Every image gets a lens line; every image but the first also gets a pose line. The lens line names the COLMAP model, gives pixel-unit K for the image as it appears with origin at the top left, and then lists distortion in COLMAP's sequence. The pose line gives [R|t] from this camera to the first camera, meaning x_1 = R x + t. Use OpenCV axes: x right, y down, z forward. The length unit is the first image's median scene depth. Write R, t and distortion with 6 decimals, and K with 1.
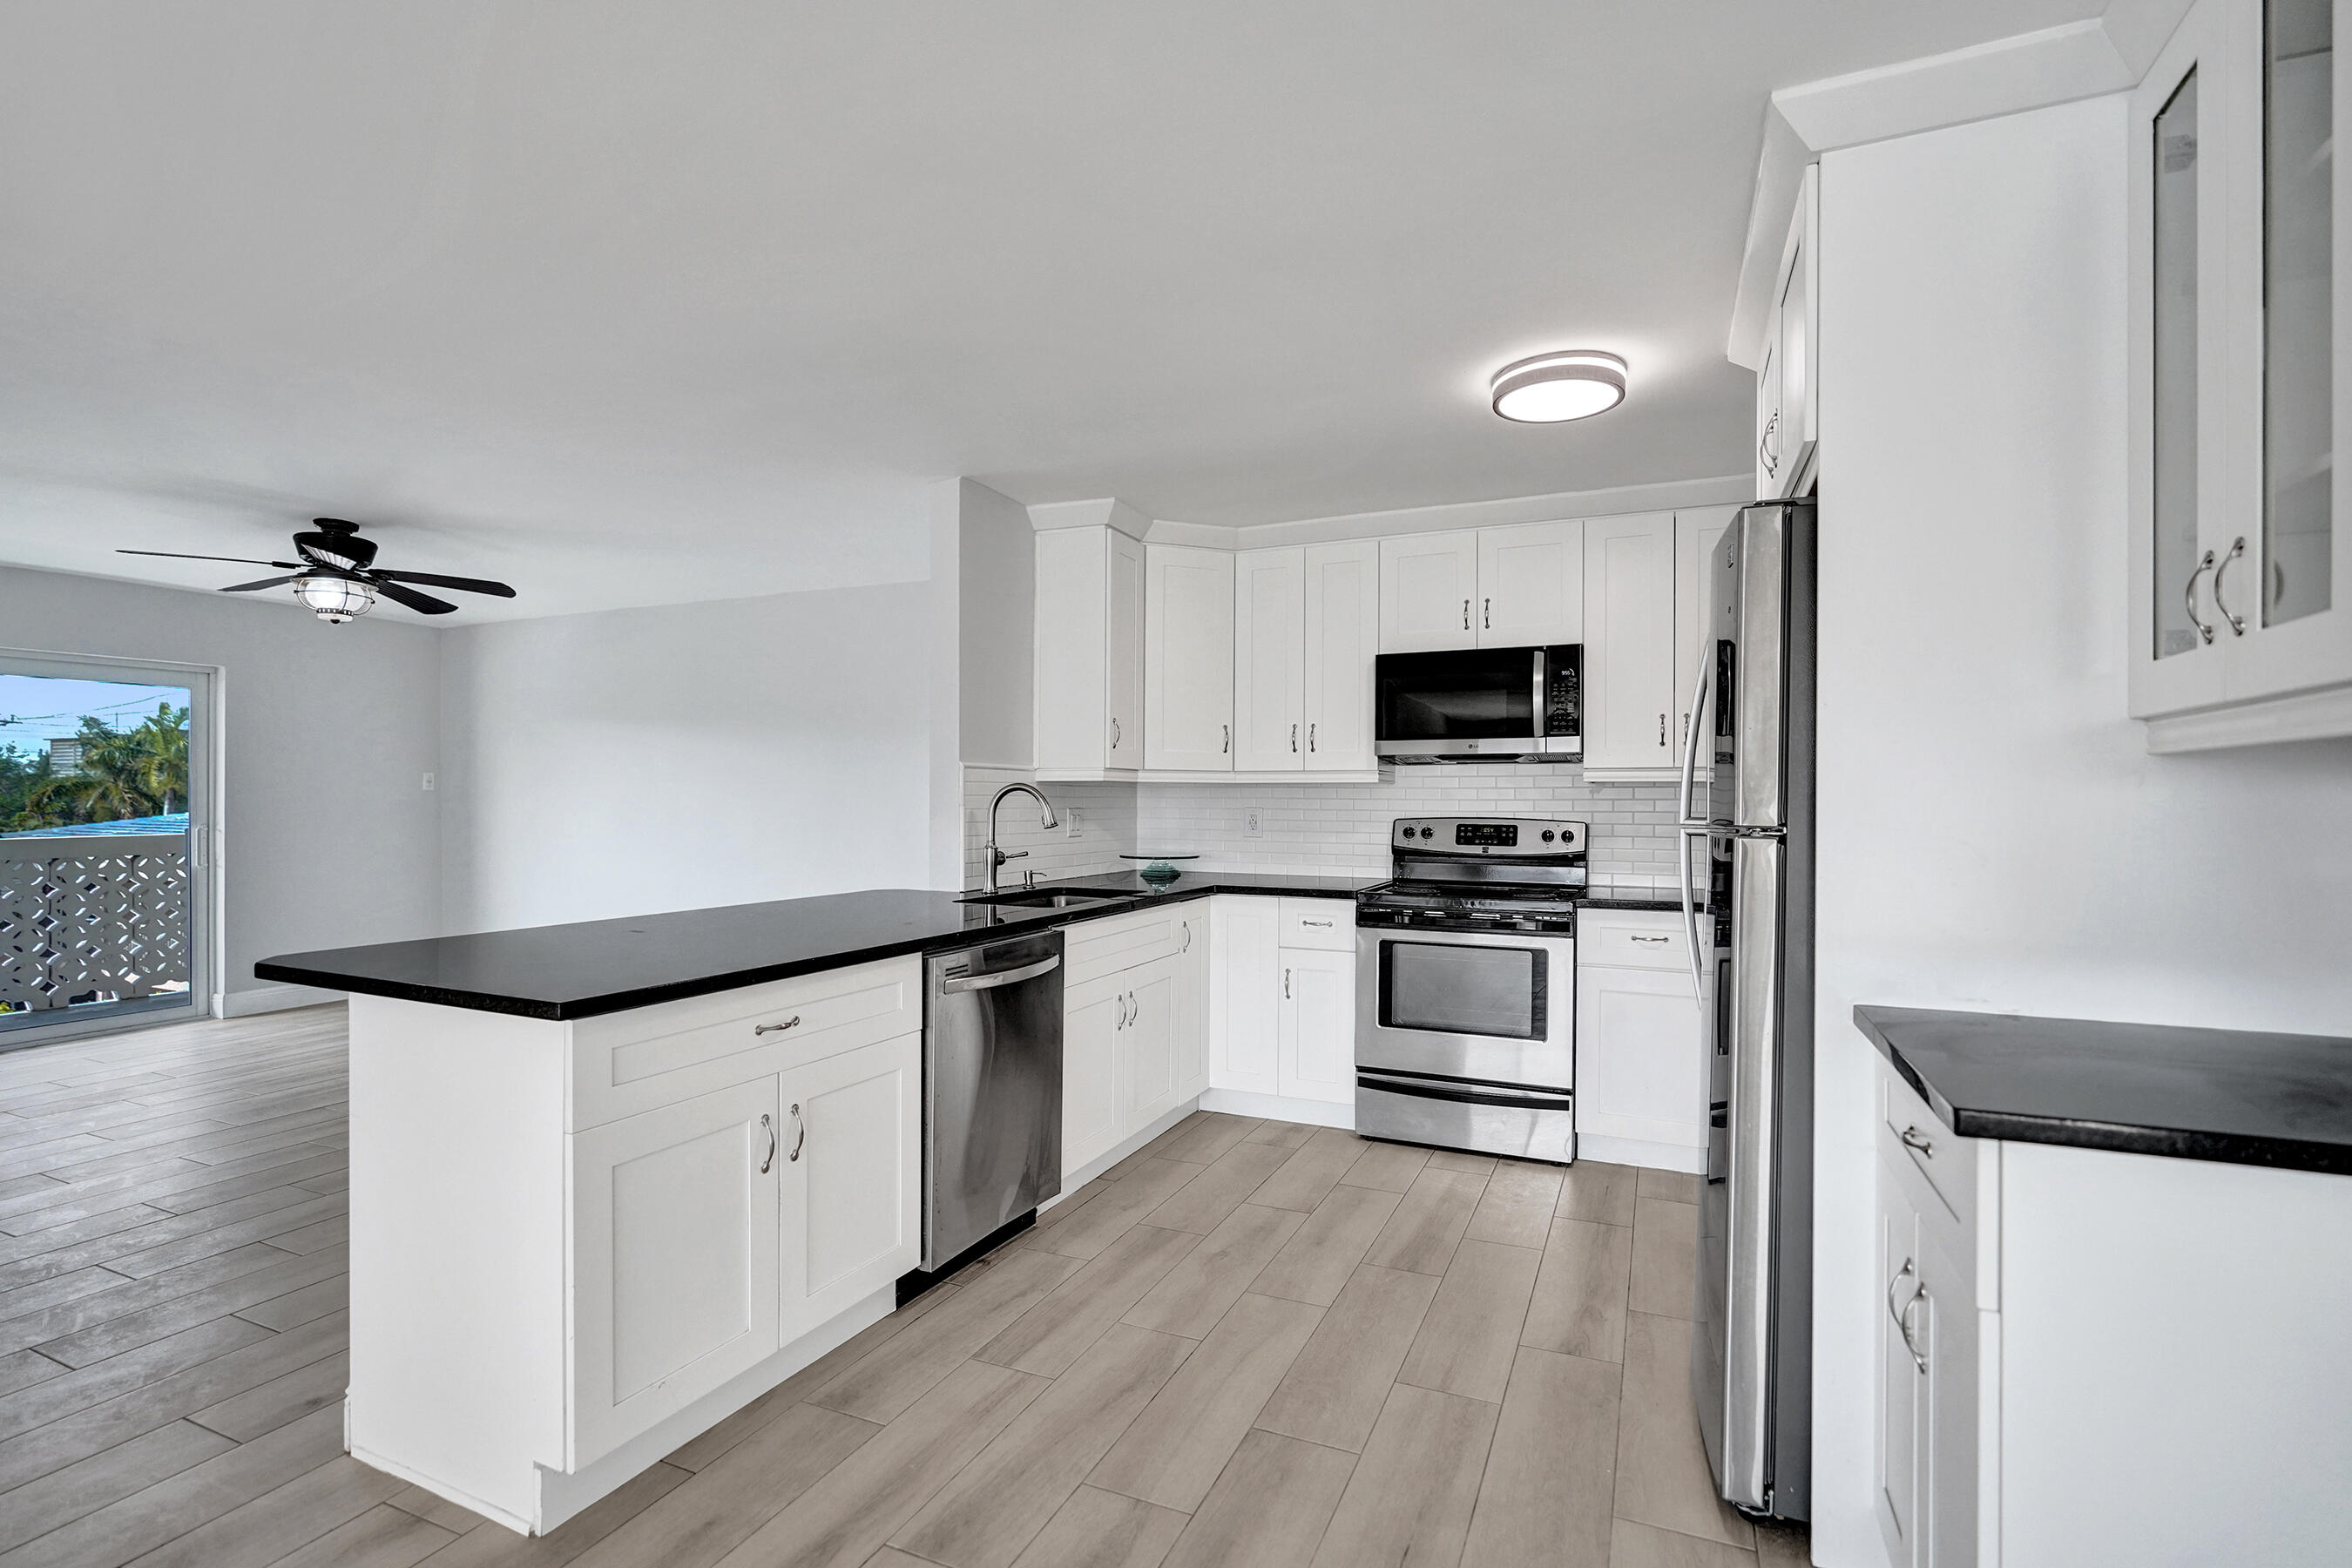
lens RADIAL K [[1102.2, 0, 1179.6], [0, 1102.2, 822.5], [0, 0, 1]] dist [-0.001612, -0.000048]
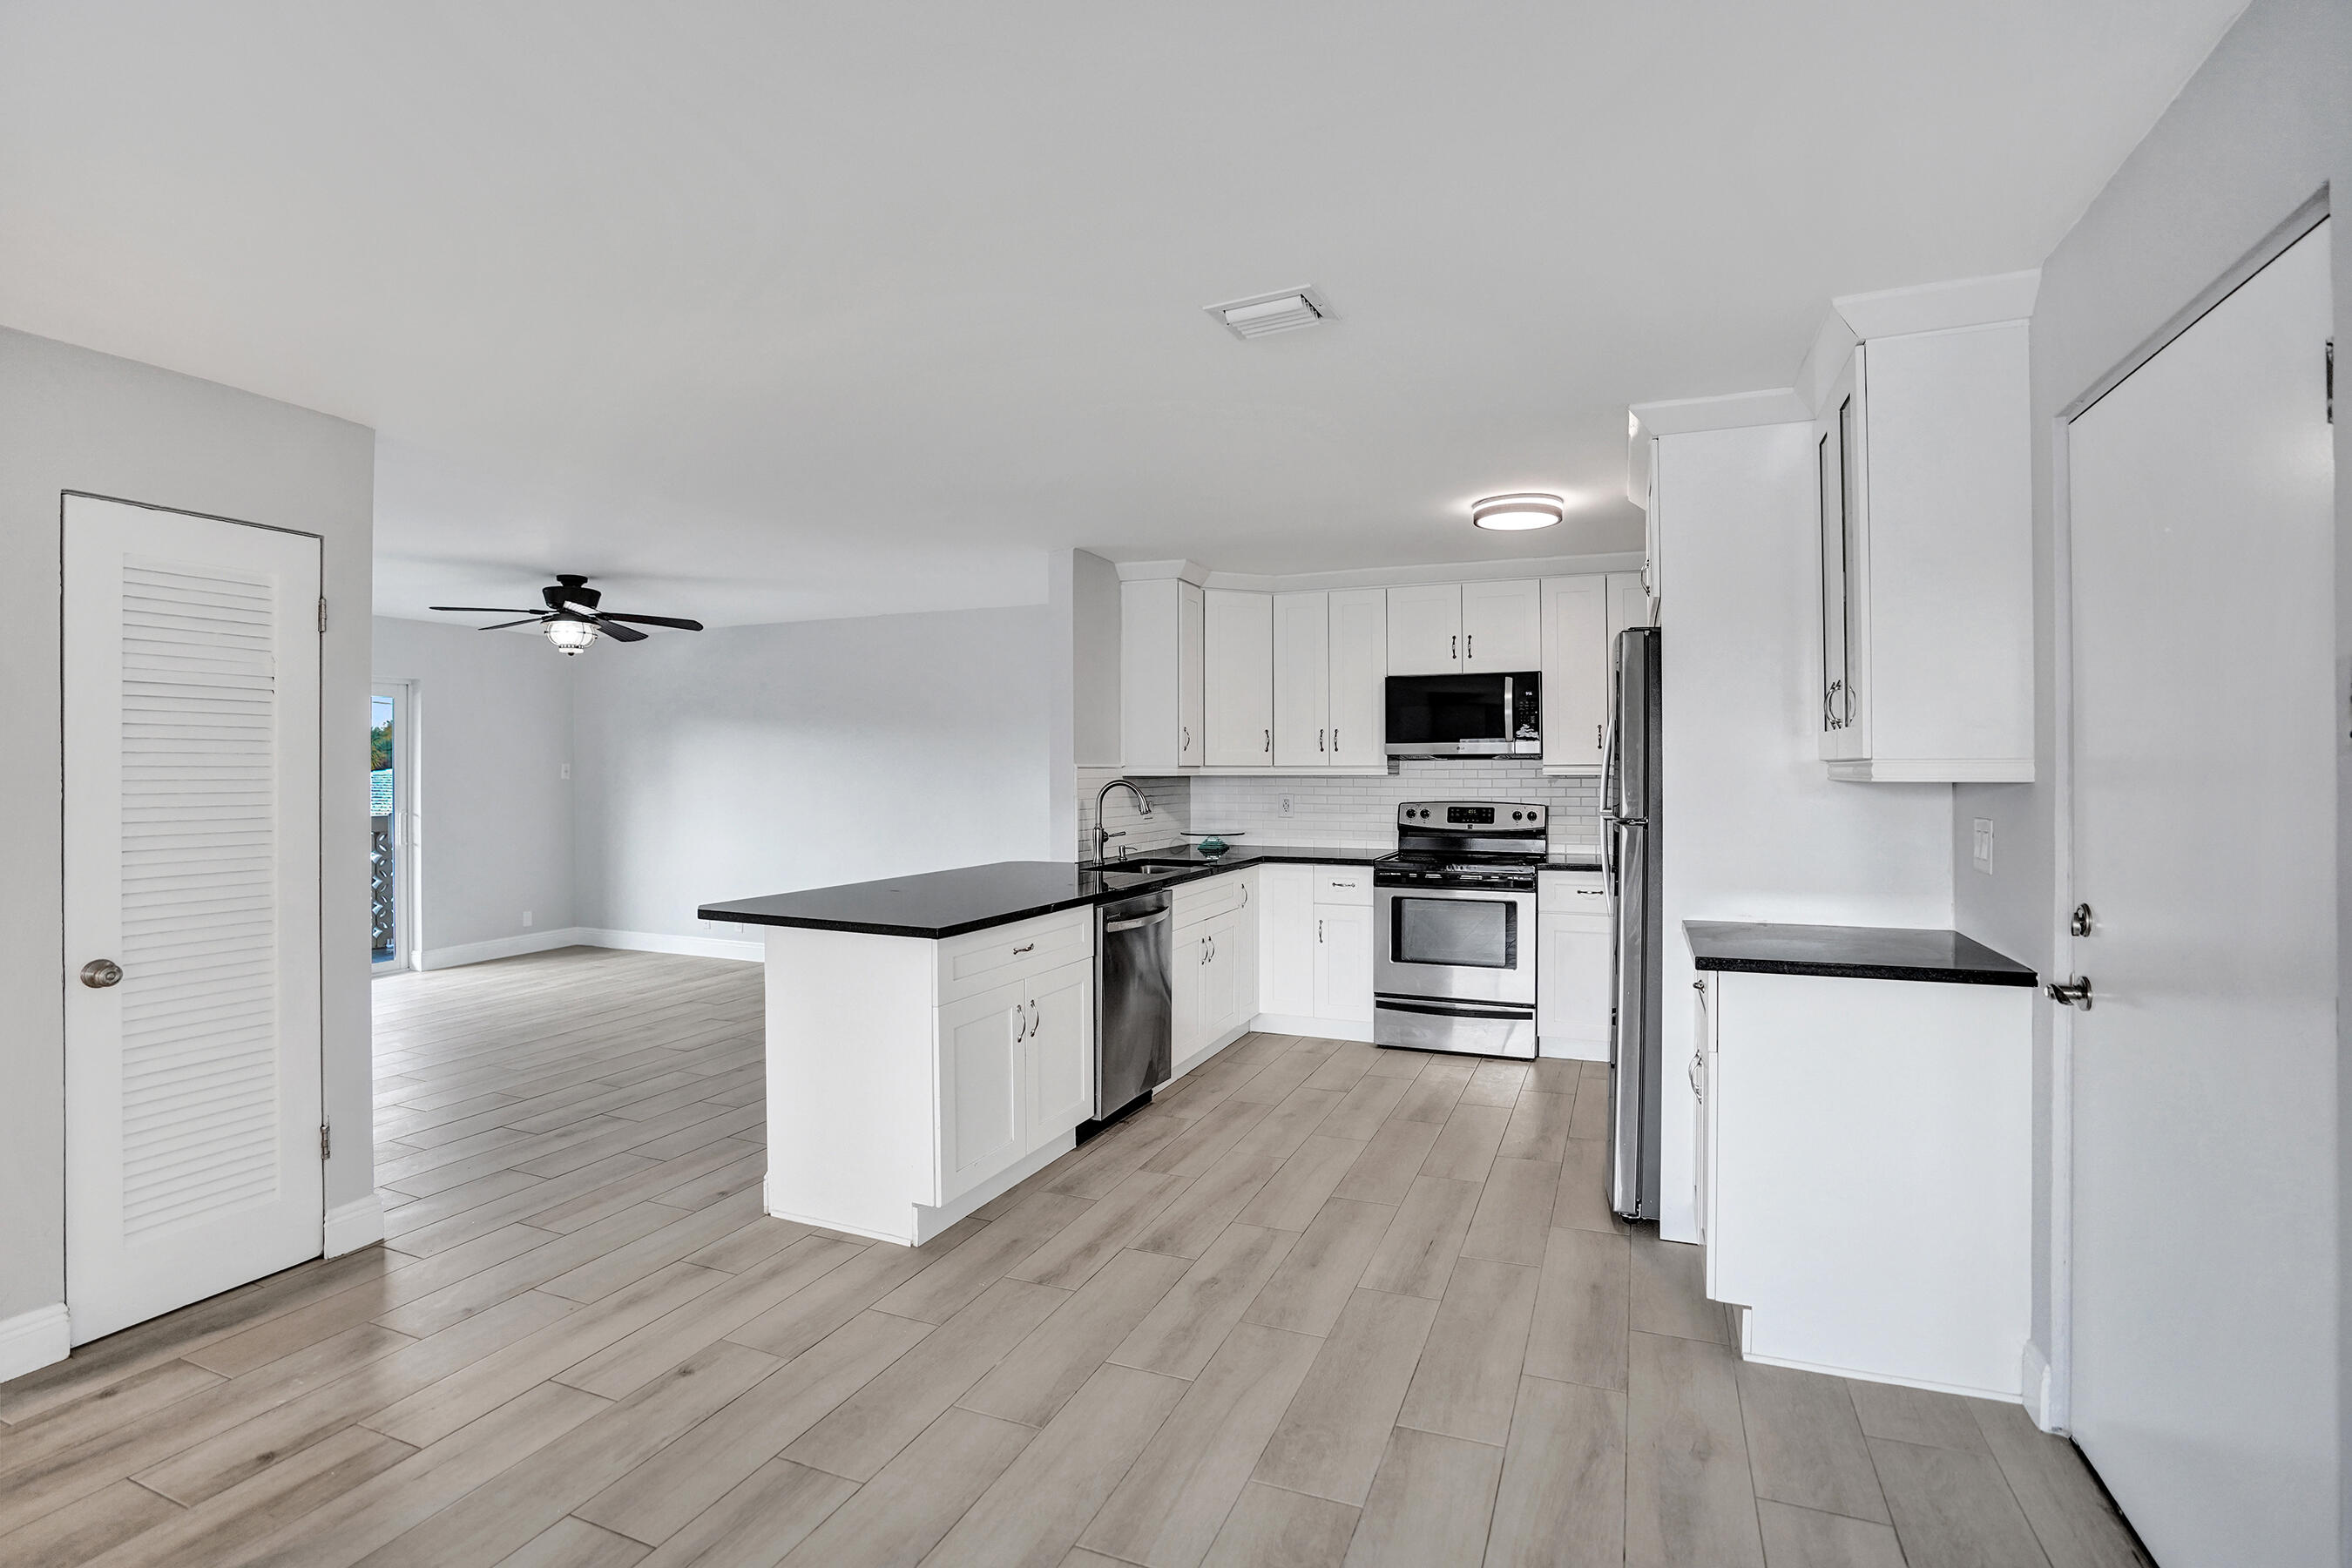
lens RADIAL K [[1133.7, 0, 1176.0], [0, 1133.7, 784.0], [0, 0, 1]] dist [-0.086112, 0.052249]
pose [[0.999709, -0.006619, 0.023194, -0.107379], [0.006774, 0.999955, -0.006634, -0.020732], [-0.023149, 0.006790, 0.999709, -0.345611]]
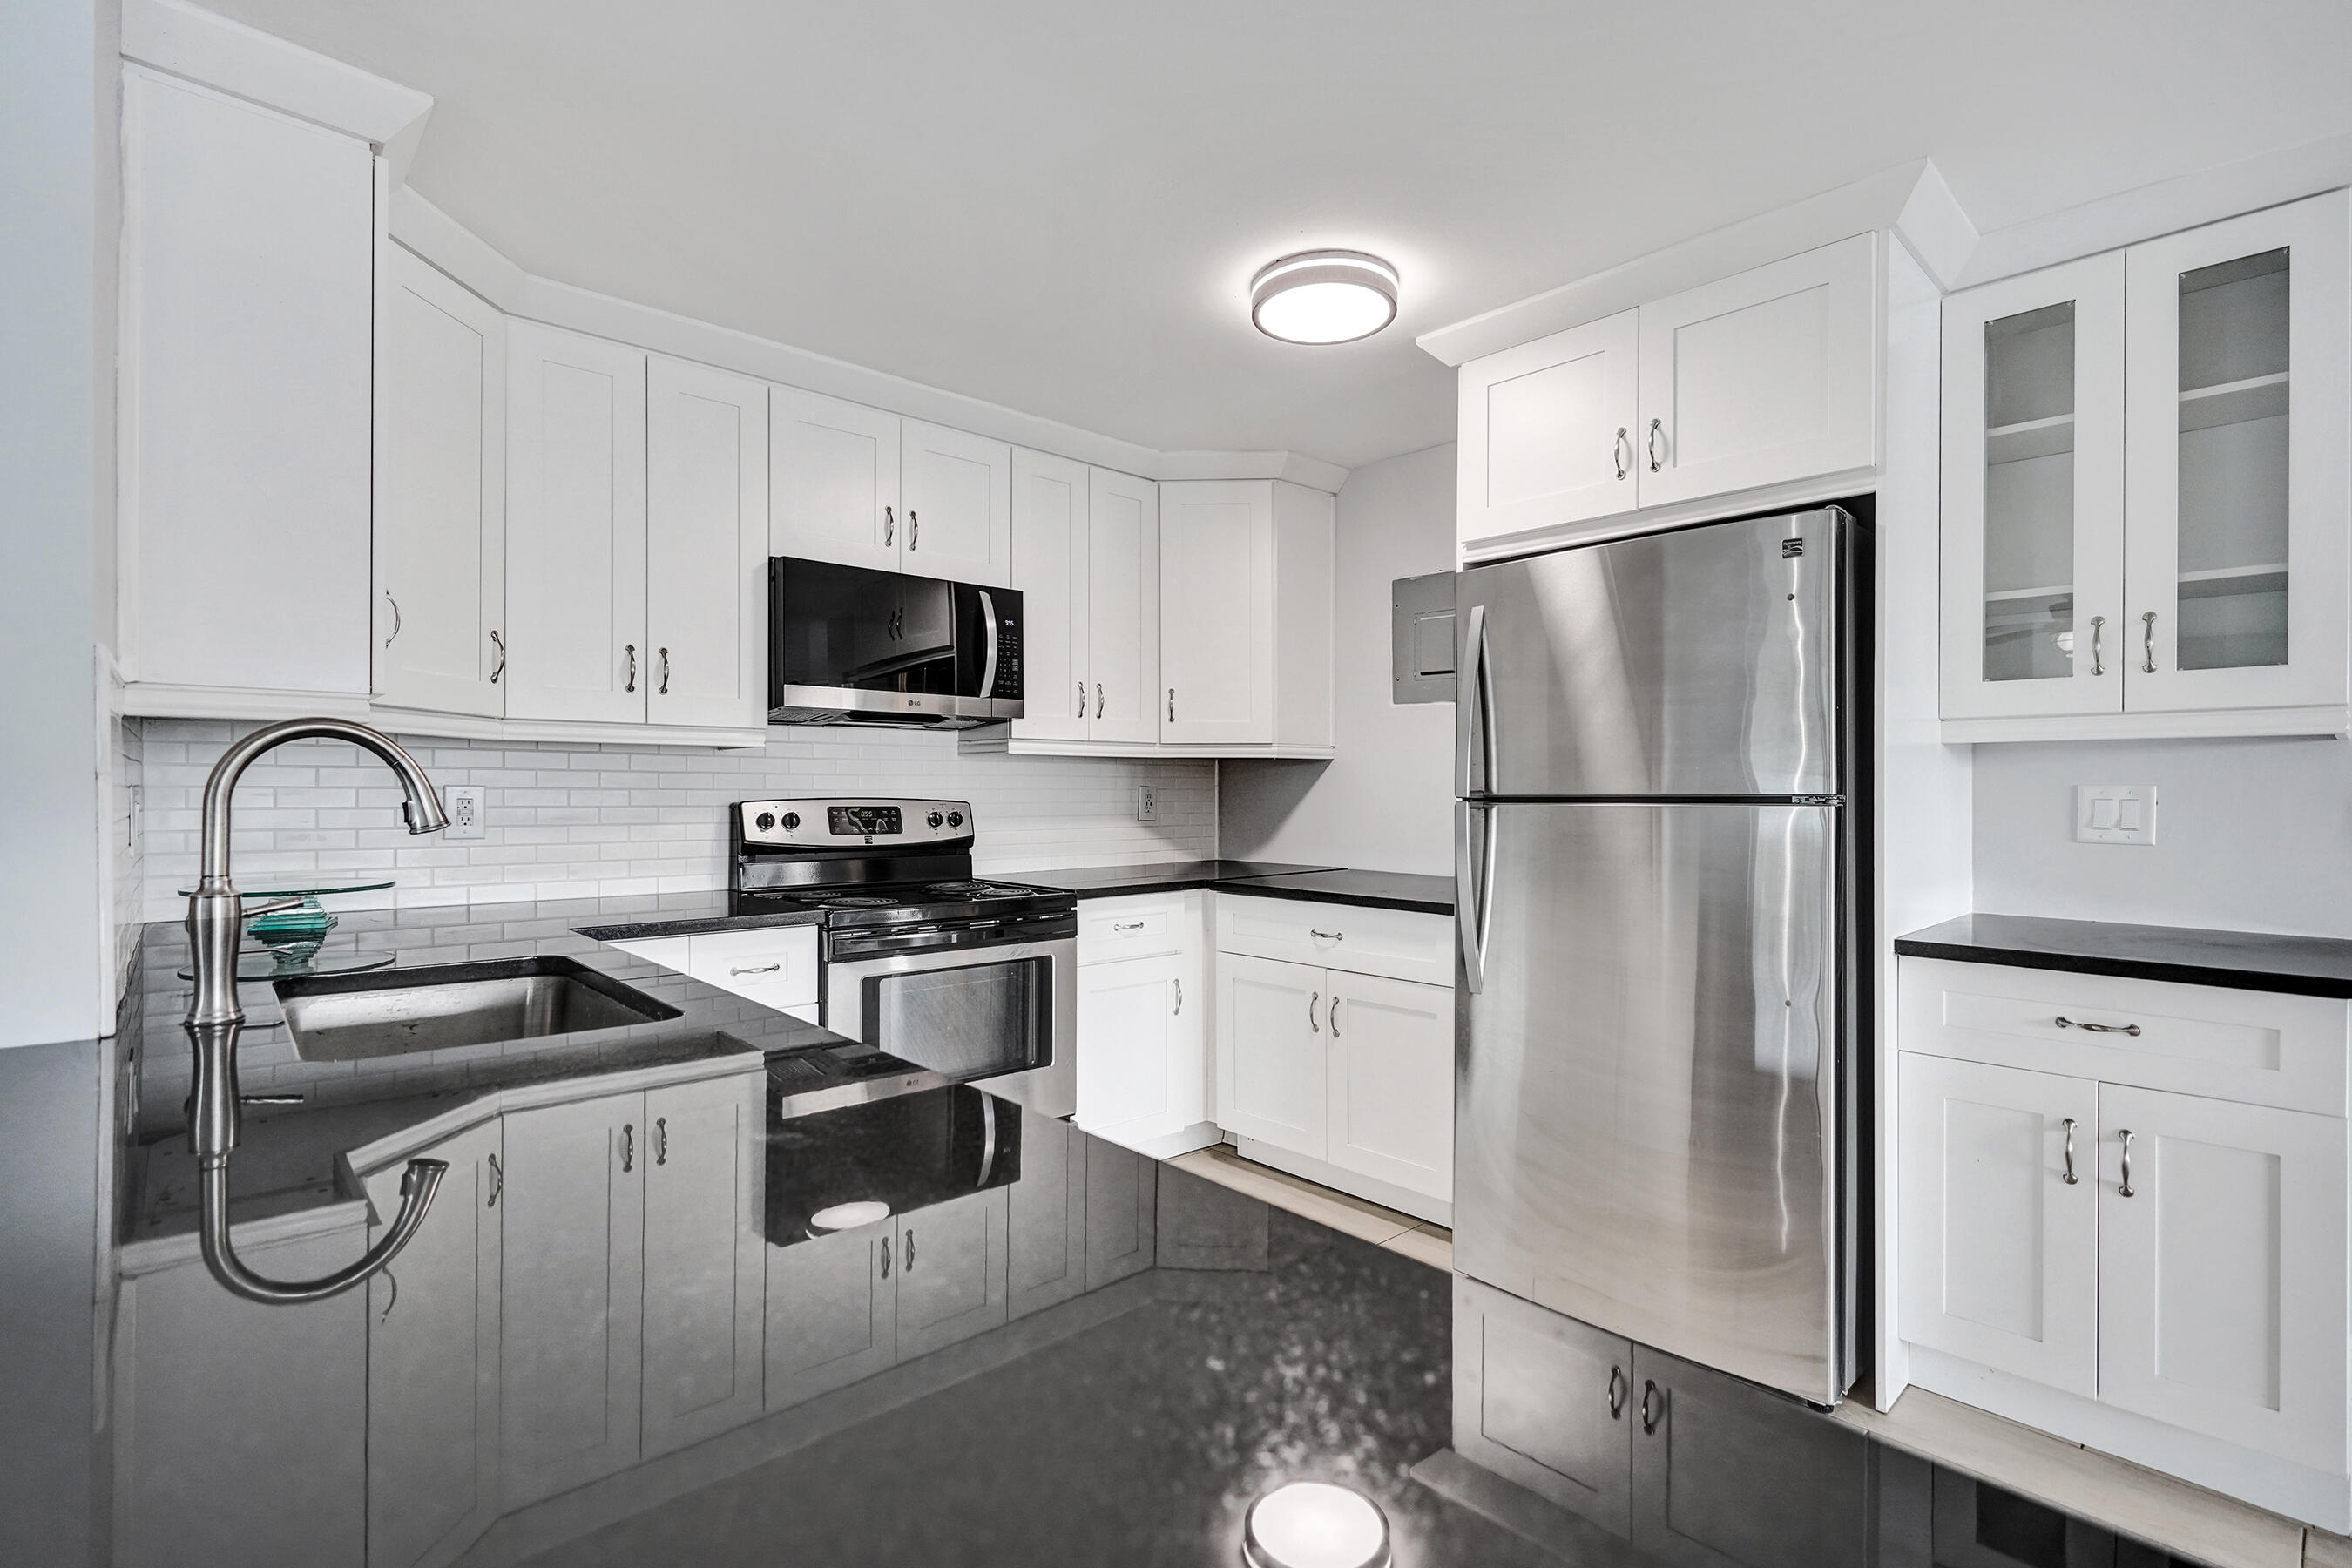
lens RADIAL K [[1102.2, 0, 1179.6], [0, 1102.2, 822.5], [0, 0, 1]] dist [-0.001612, -0.000048]
pose [[0.399734, -0.030228, 0.916132, -0.369431], [0.015669, 0.999535, 0.026144, -0.004220], [-0.916497, 0.003904, 0.400022, 0.551432]]
